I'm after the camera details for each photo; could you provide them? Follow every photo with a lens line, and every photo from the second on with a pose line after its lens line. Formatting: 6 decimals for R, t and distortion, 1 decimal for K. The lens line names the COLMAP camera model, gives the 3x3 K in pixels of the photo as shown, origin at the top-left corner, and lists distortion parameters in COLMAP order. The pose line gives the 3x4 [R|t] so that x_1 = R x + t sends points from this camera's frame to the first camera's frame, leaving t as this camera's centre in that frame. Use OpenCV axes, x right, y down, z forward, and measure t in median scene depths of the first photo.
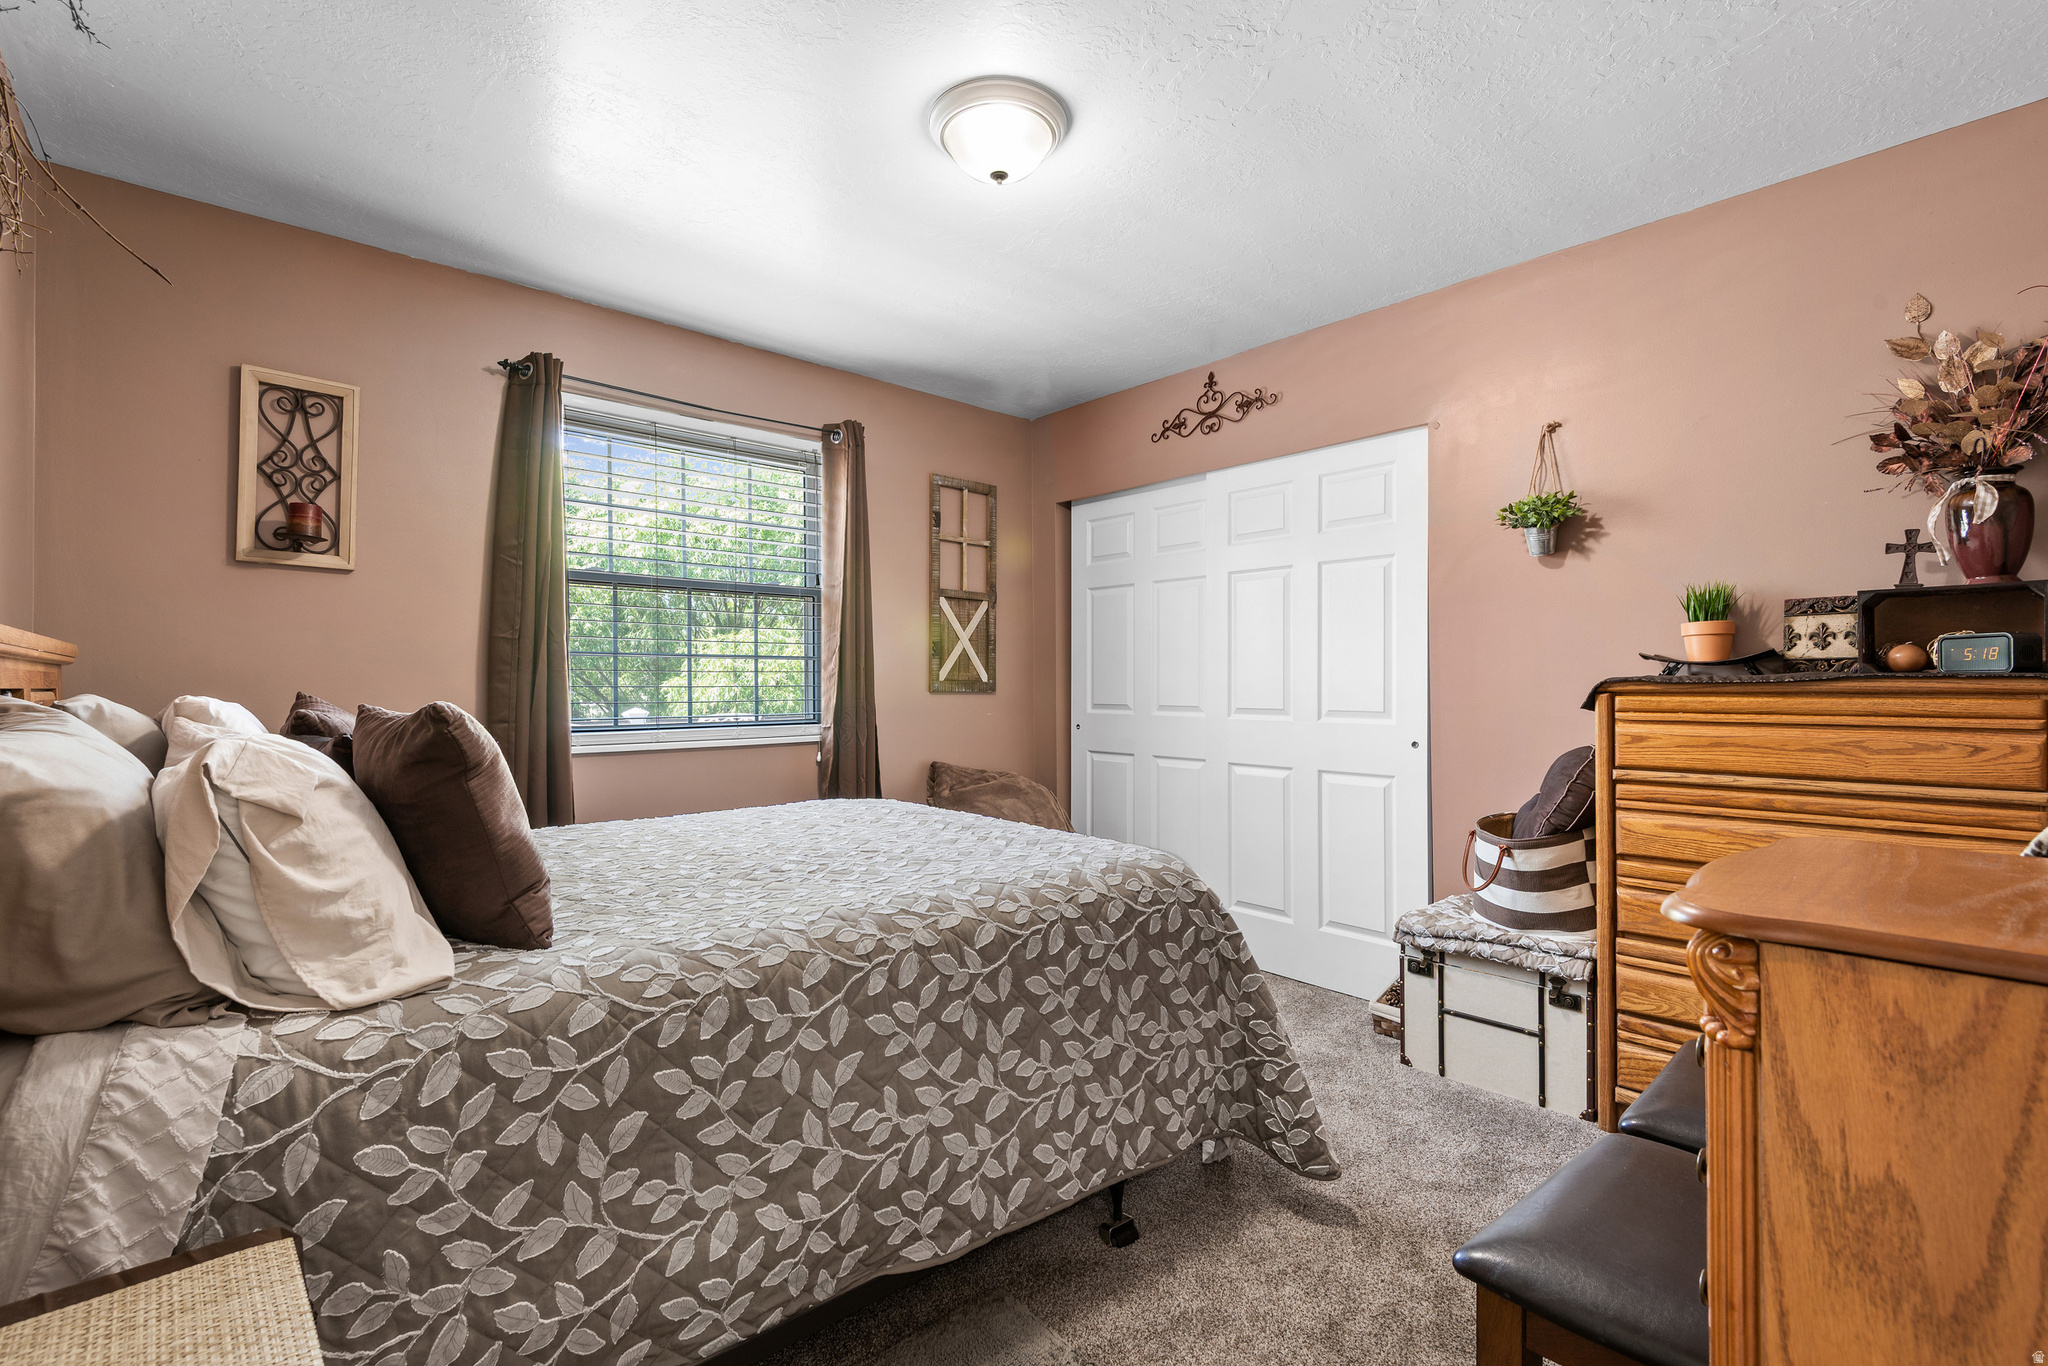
lens RADIAL K [[921.3, 0, 1032.6], [0, 921.3, 684.9], [0, 0, 1]] dist [0.031747, -0.018977]
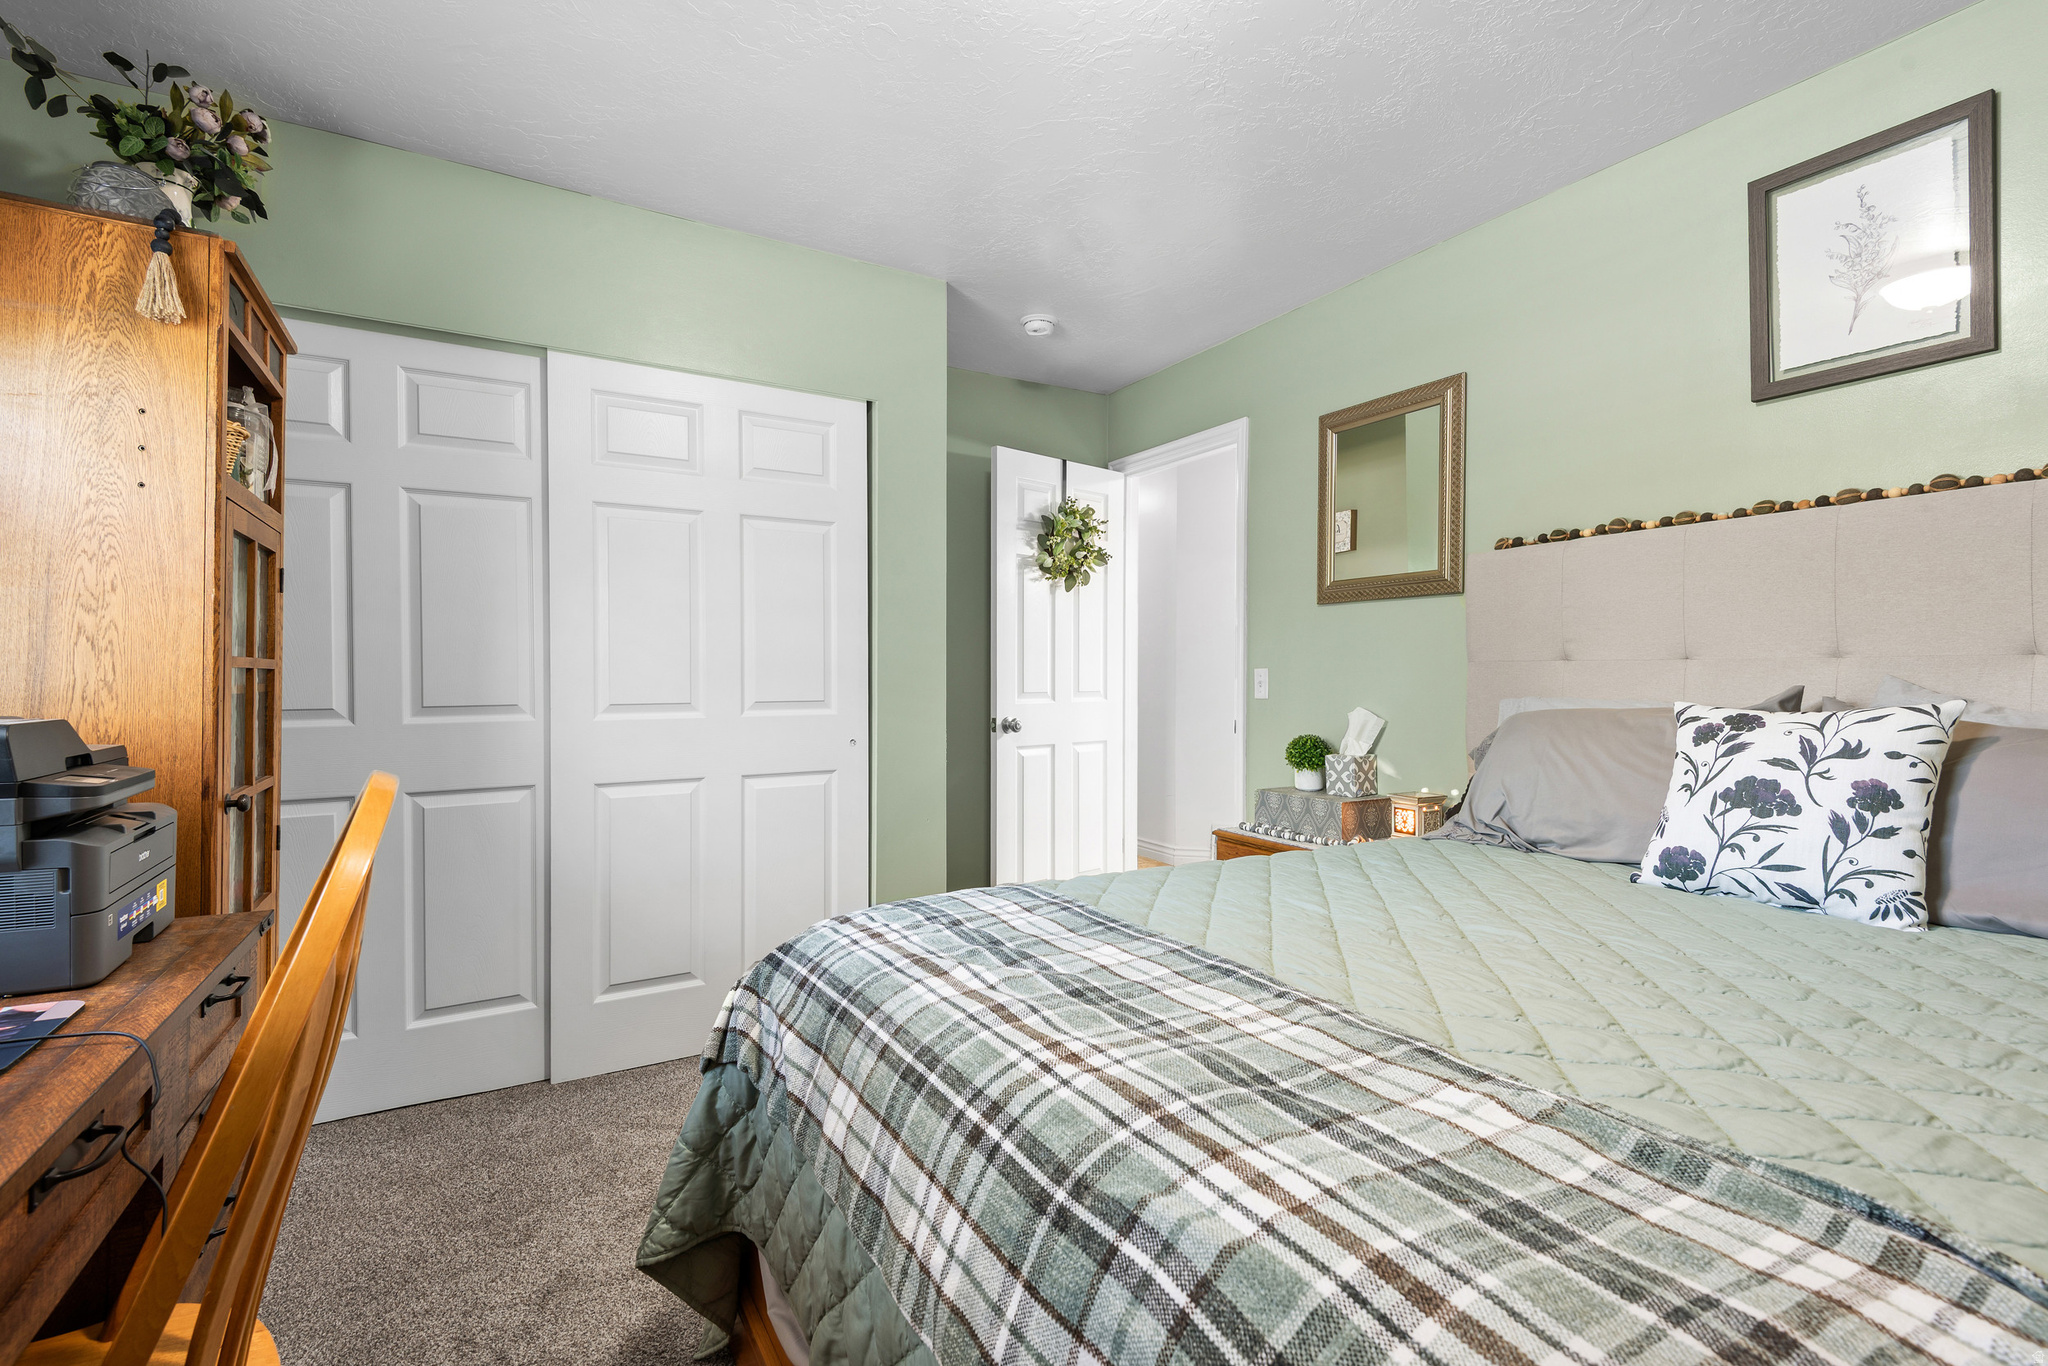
lens RADIAL K [[921.3, 0, 1032.6], [0, 921.3, 684.9], [0, 0, 1]] dist [0.031747, -0.018977]
pose [[0.182331, -0.015894, 0.983109, -0.432490], [-0.002356, 0.999859, 0.016602, -0.001617], [-0.983234, -0.005344, 0.182268, 0.588602]]
